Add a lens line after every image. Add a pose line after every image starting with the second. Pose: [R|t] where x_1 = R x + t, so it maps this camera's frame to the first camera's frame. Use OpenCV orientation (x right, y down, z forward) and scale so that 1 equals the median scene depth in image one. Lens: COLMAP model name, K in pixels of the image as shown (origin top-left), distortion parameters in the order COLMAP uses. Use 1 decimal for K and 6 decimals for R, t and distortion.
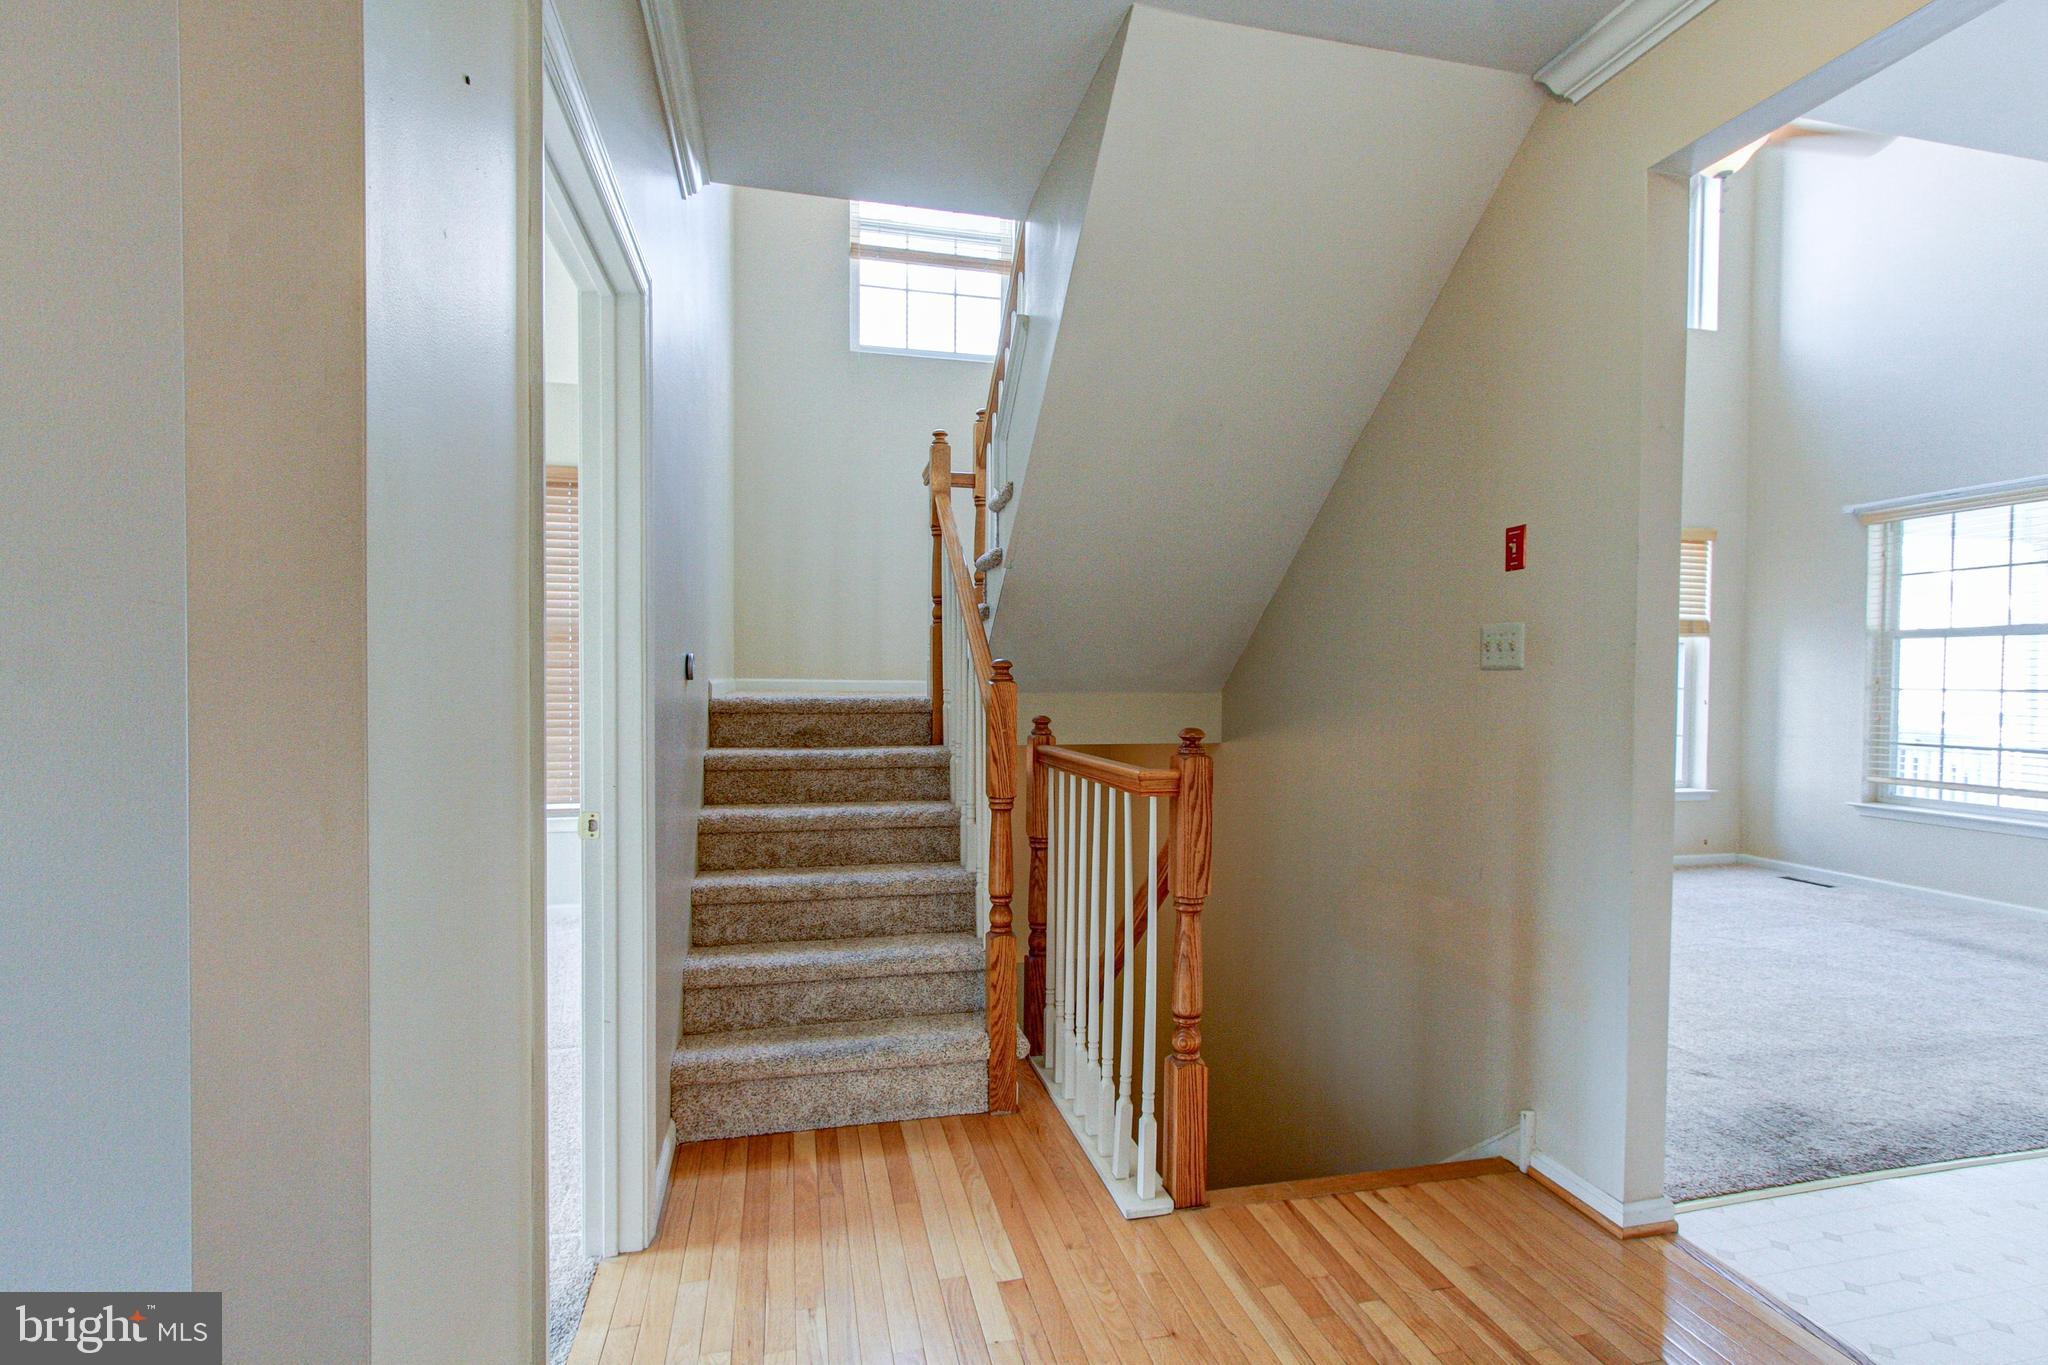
lens RADIAL K [[955.7, 0, 1027.2], [0, 955.7, 697.1], [0, 0, 1]] dist [-0.001020, 0.001540]
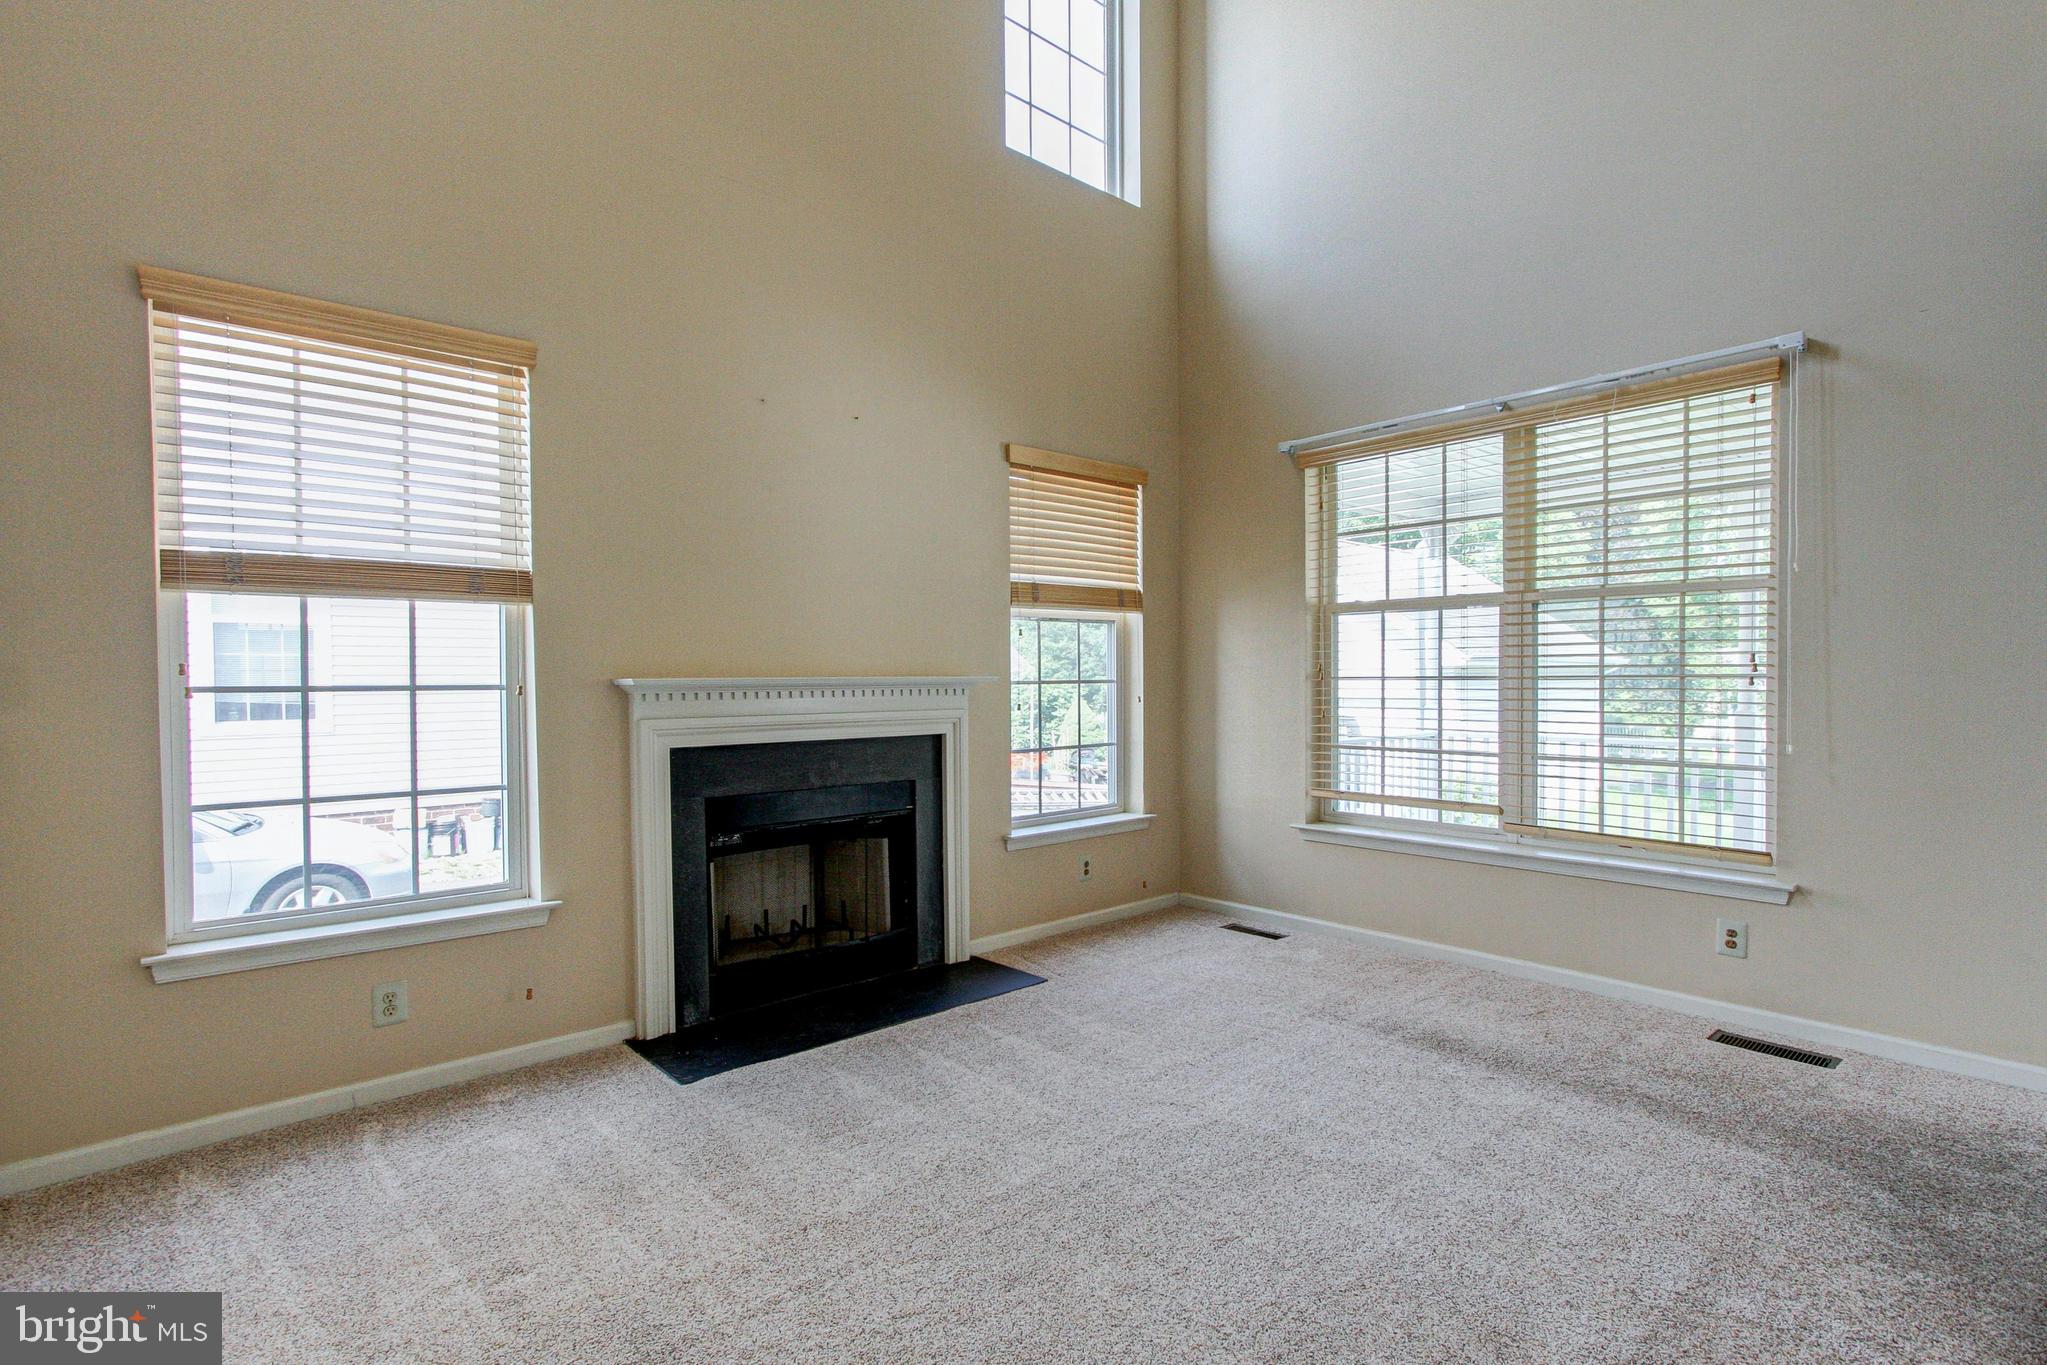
lens RADIAL K [[978.9, 0, 1044.8], [0, 978.9, 682.7], [0, 0, 1]] dist [0.001349, 0.000458]
pose [[0.875645, -0.017534, 0.482636, 0.603625], [0.023248, 0.999713, -0.005860, -0.010399], [-0.482395, 0.016352, 0.875801, 0.799267]]
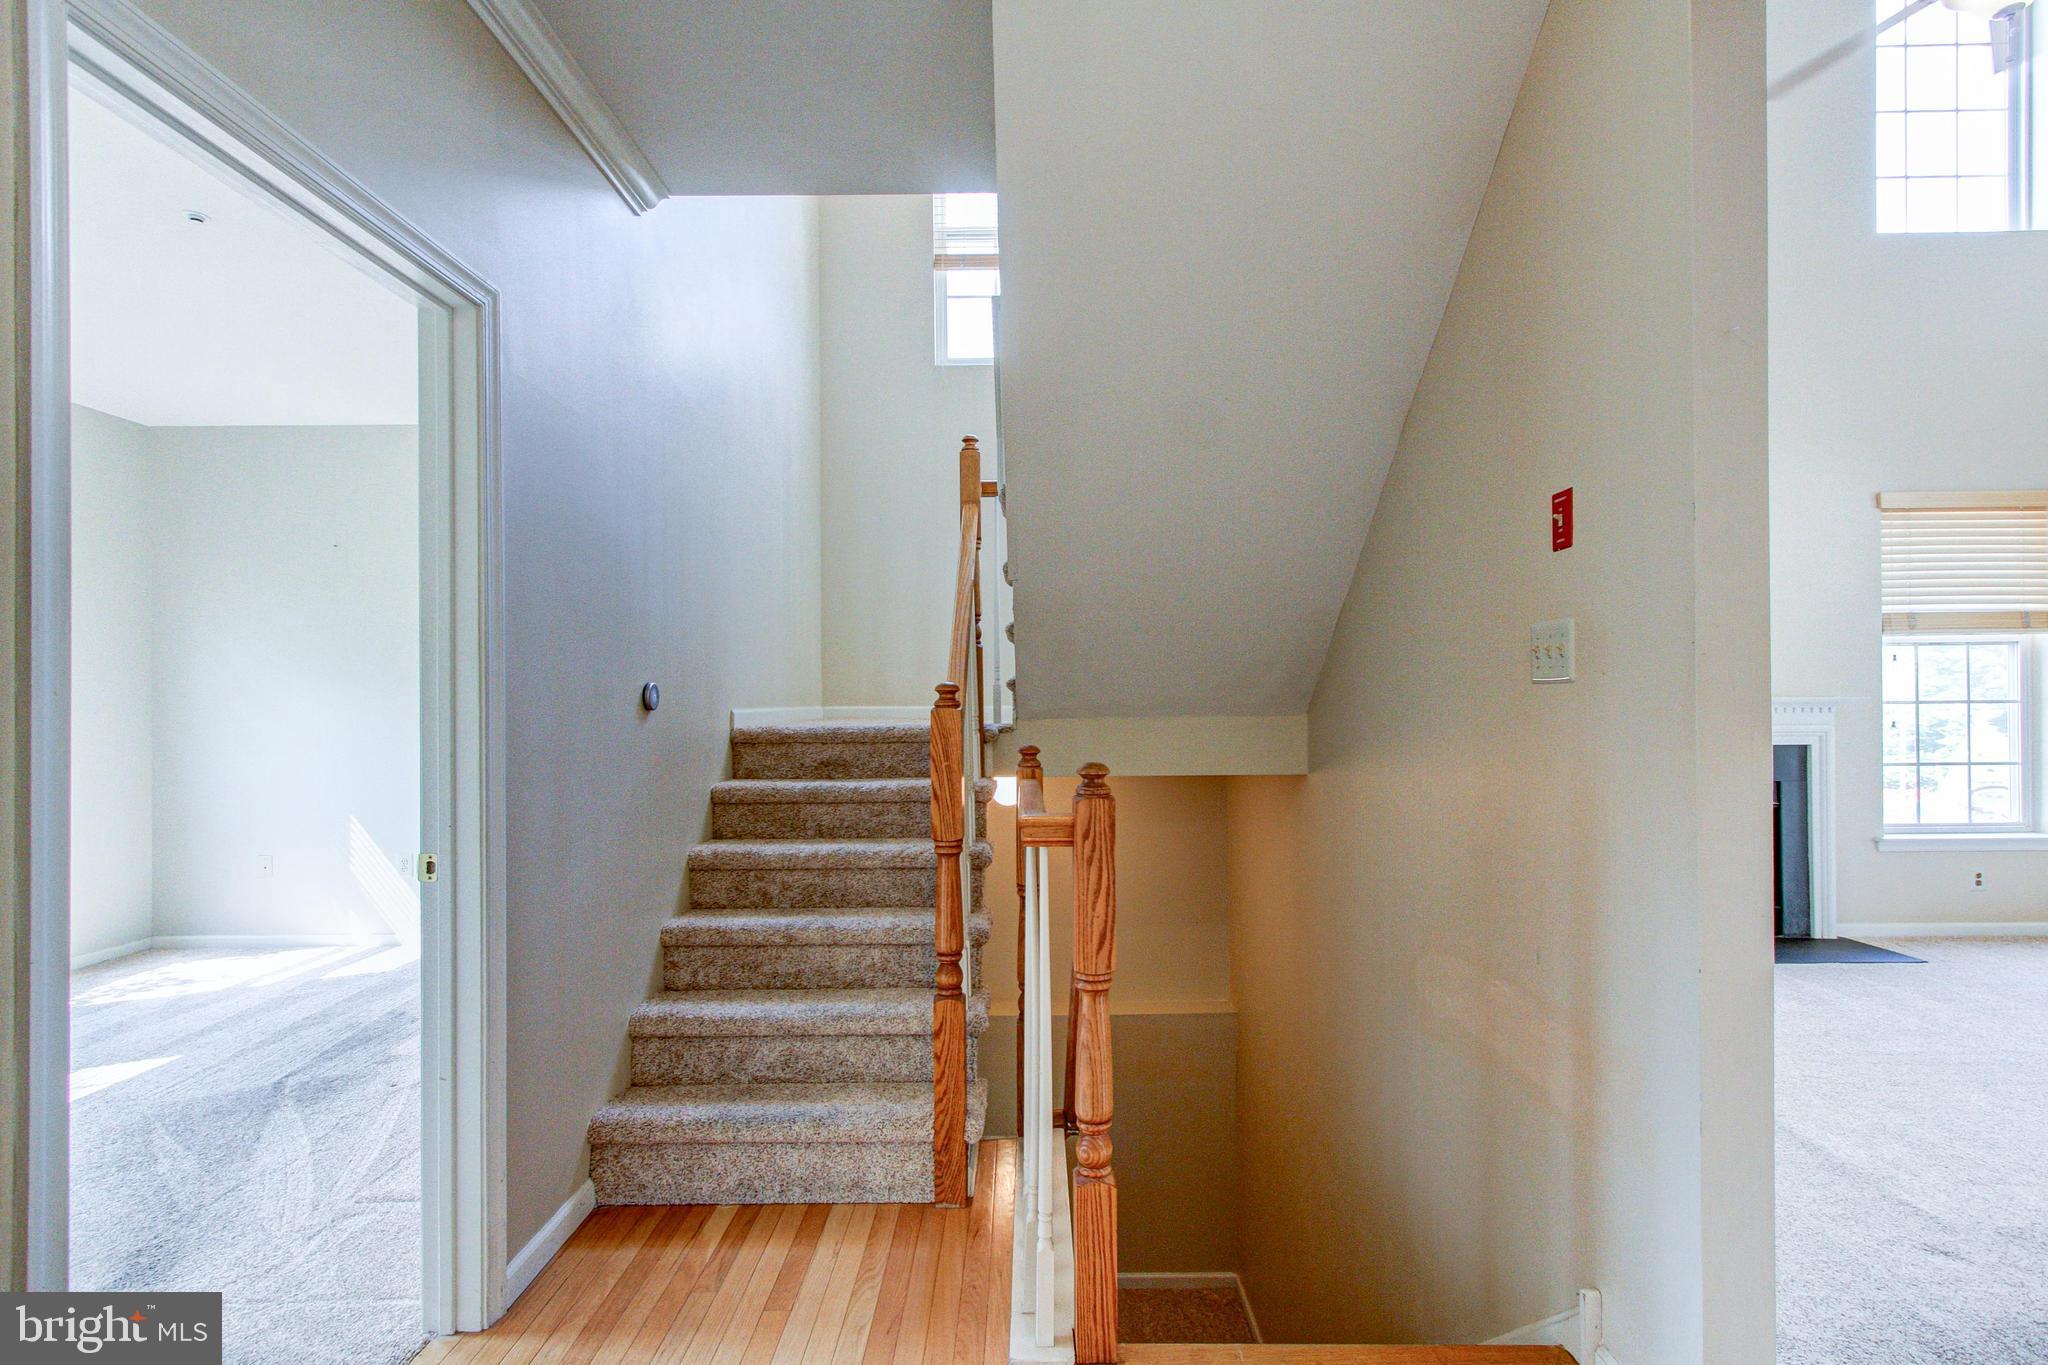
lens RADIAL K [[968.9, 0, 1032.4], [0, 968.9, 697.0], [0, 0, 1]] dist [0.003056, 0.001049]
pose [[0.971384, -0.016463, -0.236945, 0.244358], [0.010615, 0.999607, -0.025932, -0.001896], [0.237278, 0.022675, 0.971177, 0.143266]]
